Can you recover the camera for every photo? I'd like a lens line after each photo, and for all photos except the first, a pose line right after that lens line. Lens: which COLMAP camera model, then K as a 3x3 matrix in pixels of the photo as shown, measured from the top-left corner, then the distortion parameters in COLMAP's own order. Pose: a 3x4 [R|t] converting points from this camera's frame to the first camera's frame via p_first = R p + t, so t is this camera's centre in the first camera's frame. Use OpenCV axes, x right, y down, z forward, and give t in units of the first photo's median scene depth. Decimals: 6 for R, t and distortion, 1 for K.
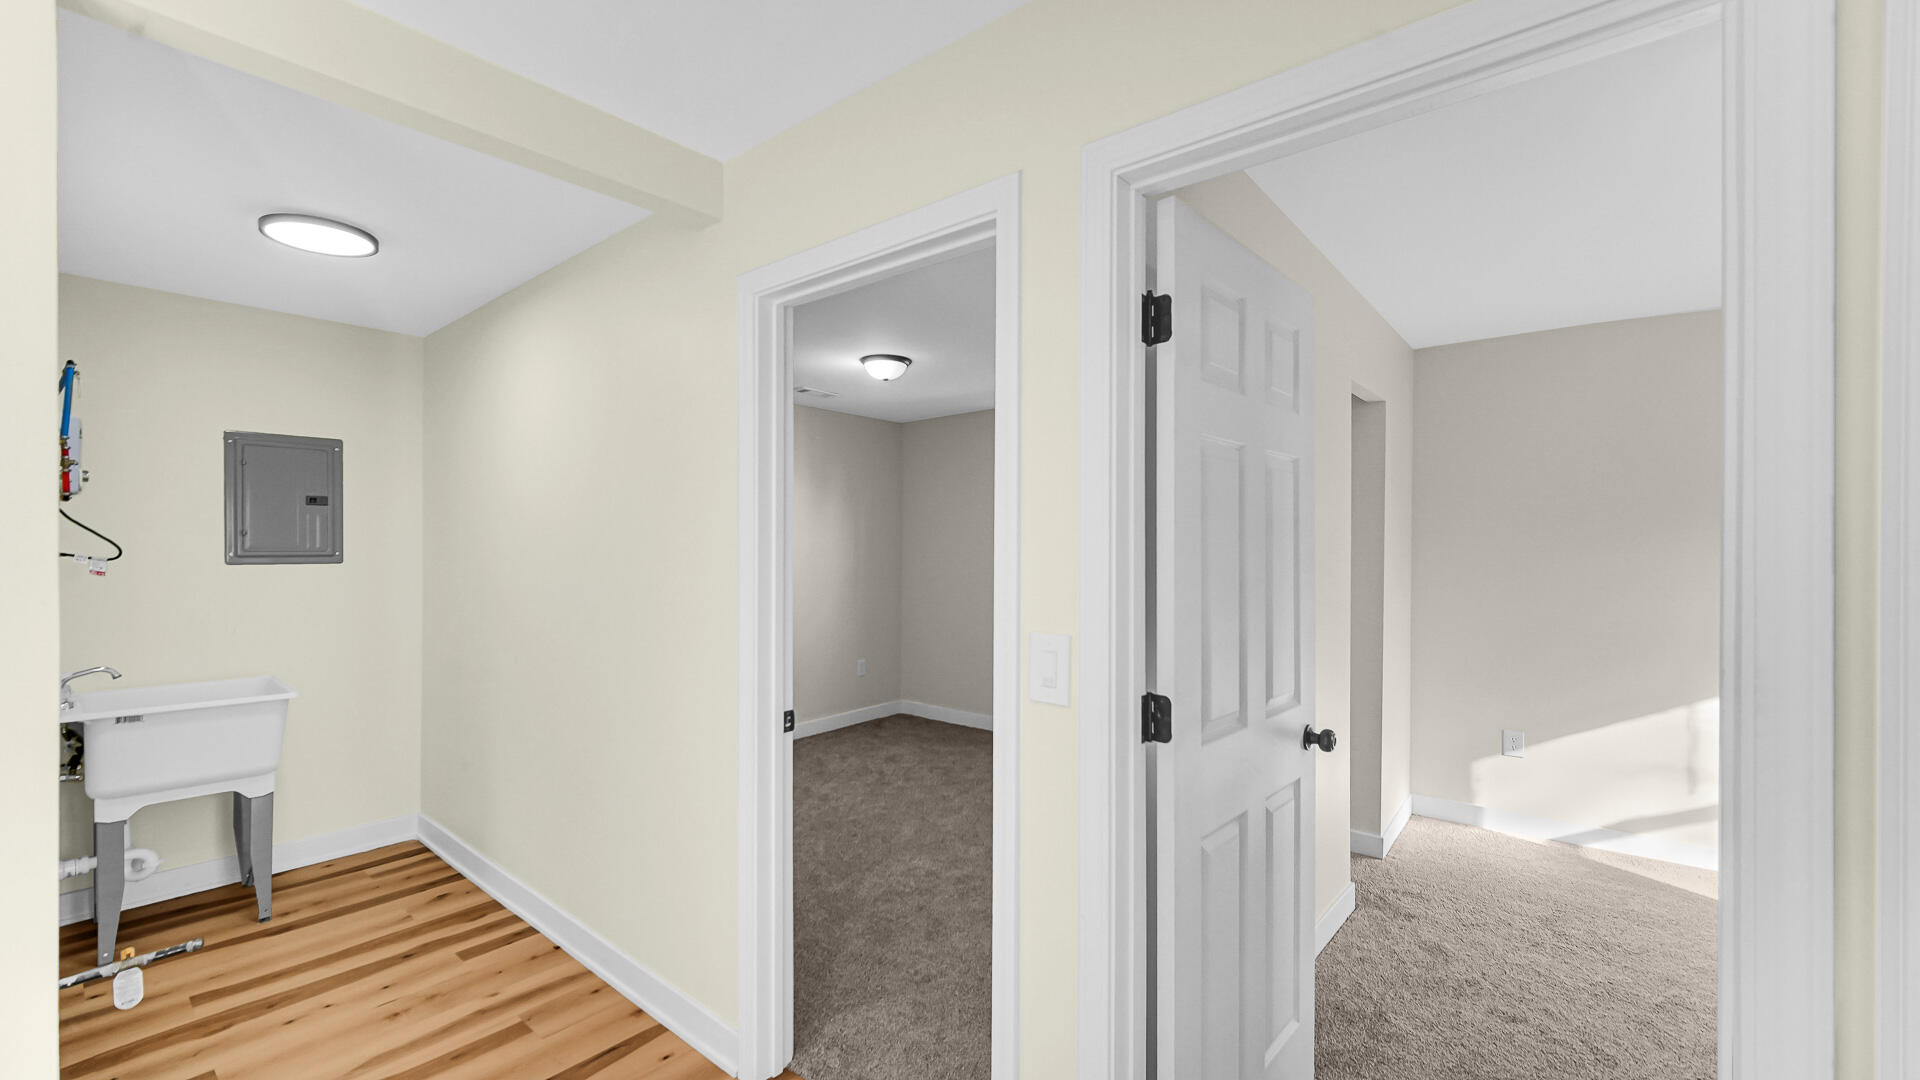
lens RADIAL K [[931.0, 0, 960.0], [0, 931.0, 540.0], [0, 0, 1]] dist [-0.002918, -0.000560]
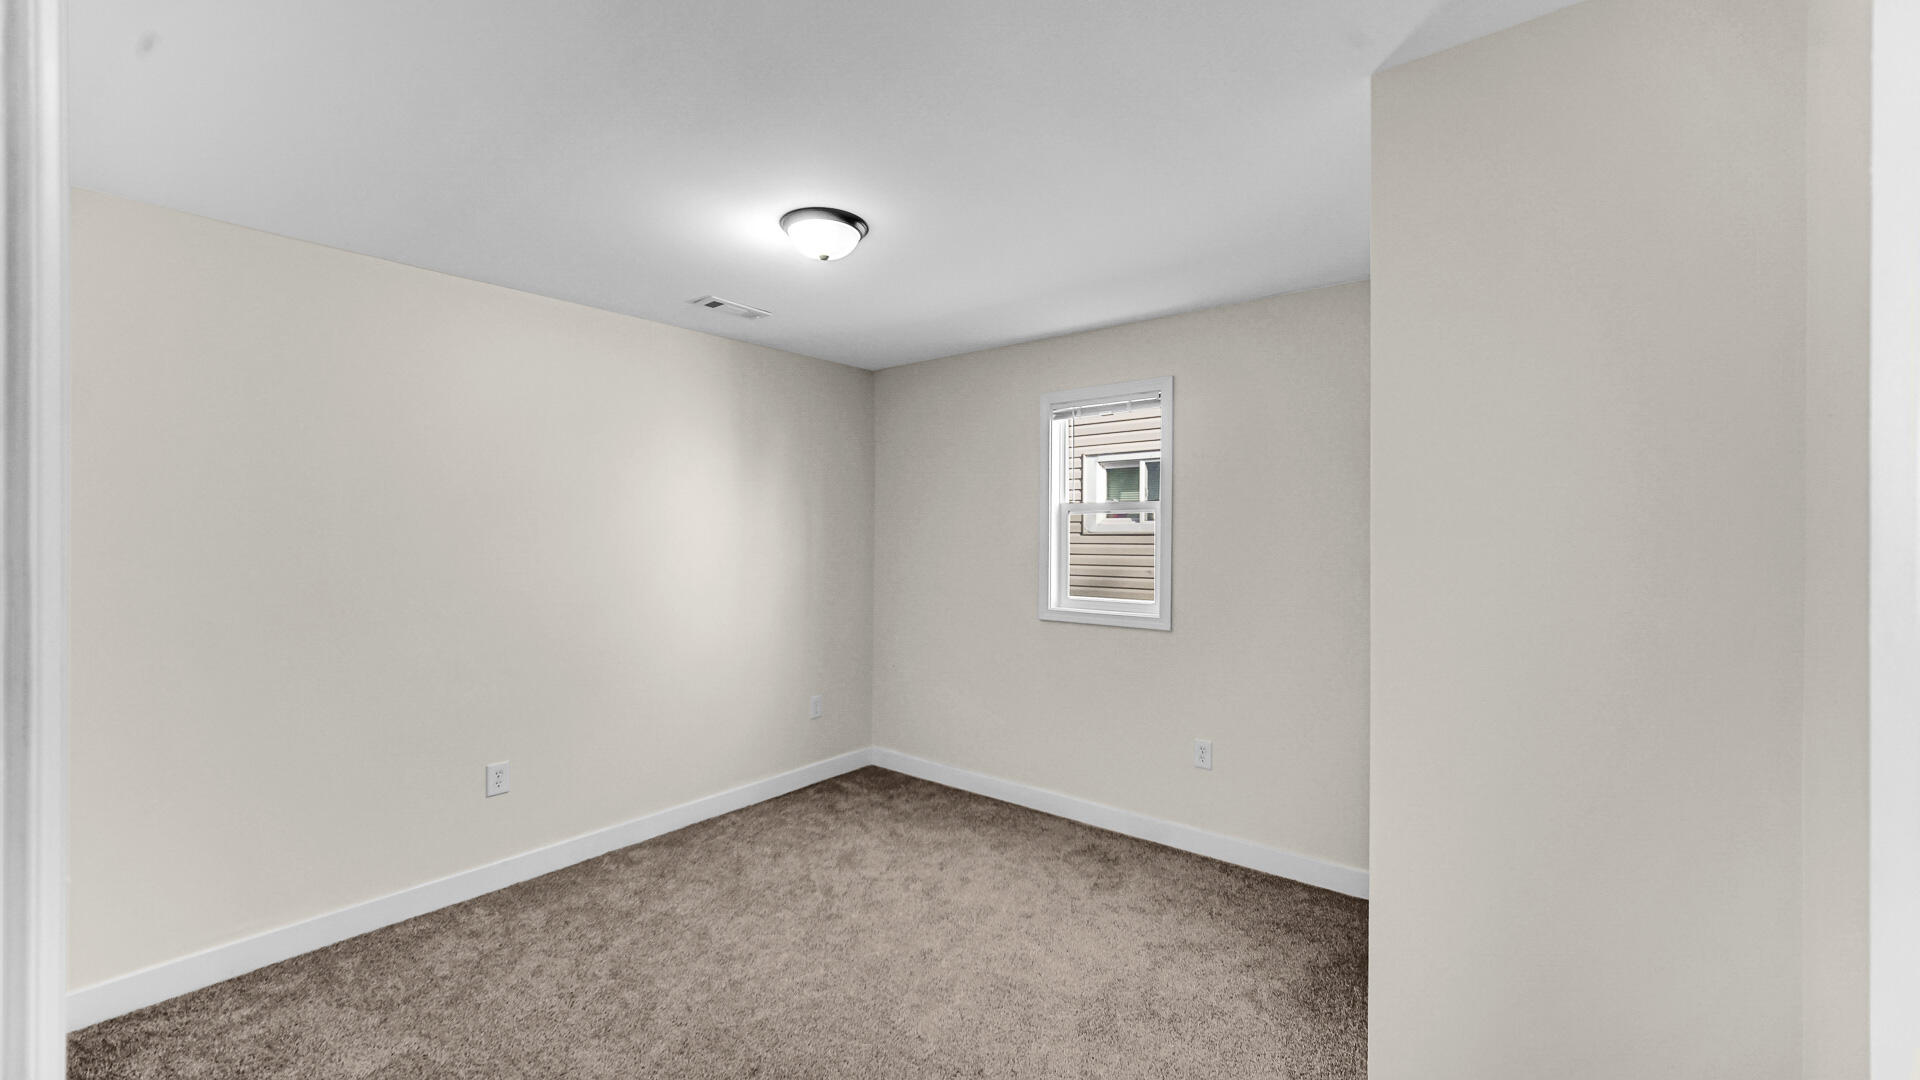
lens RADIAL K [[931.0, 0, 960.0], [0, 931.0, 540.0], [0, 0, 1]] dist [-0.002918, -0.000560]
pose [[0.999977, 0.000239, 0.006800, 0.001918], [-0.000300, 0.999960, 0.008949, 0.001574], [-0.006797, -0.008951, 0.999937, 0.350456]]
